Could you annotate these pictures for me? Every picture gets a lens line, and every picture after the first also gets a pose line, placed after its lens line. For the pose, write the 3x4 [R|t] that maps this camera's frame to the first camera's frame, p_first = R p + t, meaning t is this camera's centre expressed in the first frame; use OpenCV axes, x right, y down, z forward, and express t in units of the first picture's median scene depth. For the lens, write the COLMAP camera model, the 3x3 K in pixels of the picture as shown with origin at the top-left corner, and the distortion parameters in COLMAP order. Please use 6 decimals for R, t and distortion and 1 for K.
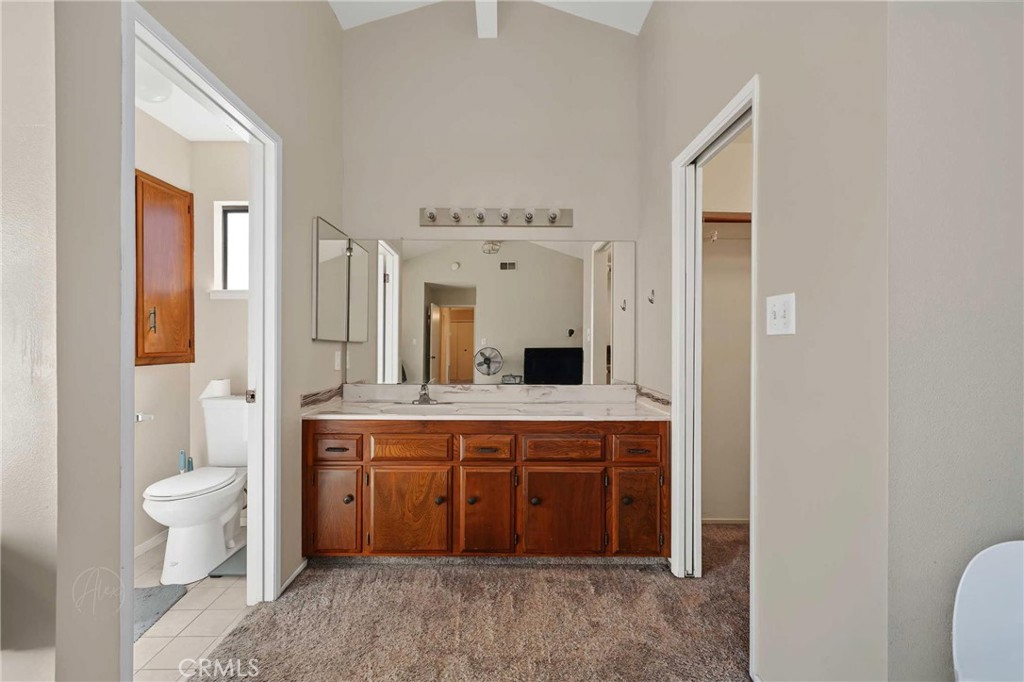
lens RADIAL K [[423.0, 0, 499.1], [0, 423.0, 348.3], [0, 0, 1]] dist [-0.001281, -0.000067]
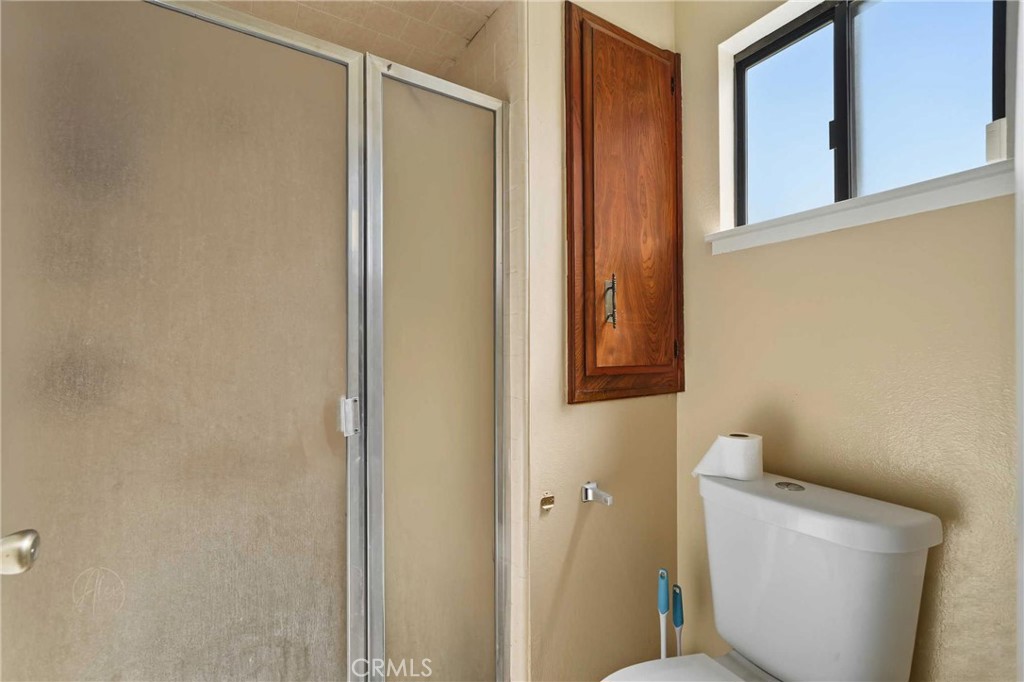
lens RADIAL K [[423.0, 0, 499.1], [0, 423.0, 348.3], [0, 0, 1]] dist [-0.001281, -0.000067]
pose [[0.519835, -0.012365, -0.854177, -0.418204], [-0.001691, 0.999878, -0.015504, -0.003472], [0.854265, 0.009504, 0.519751, 0.569037]]
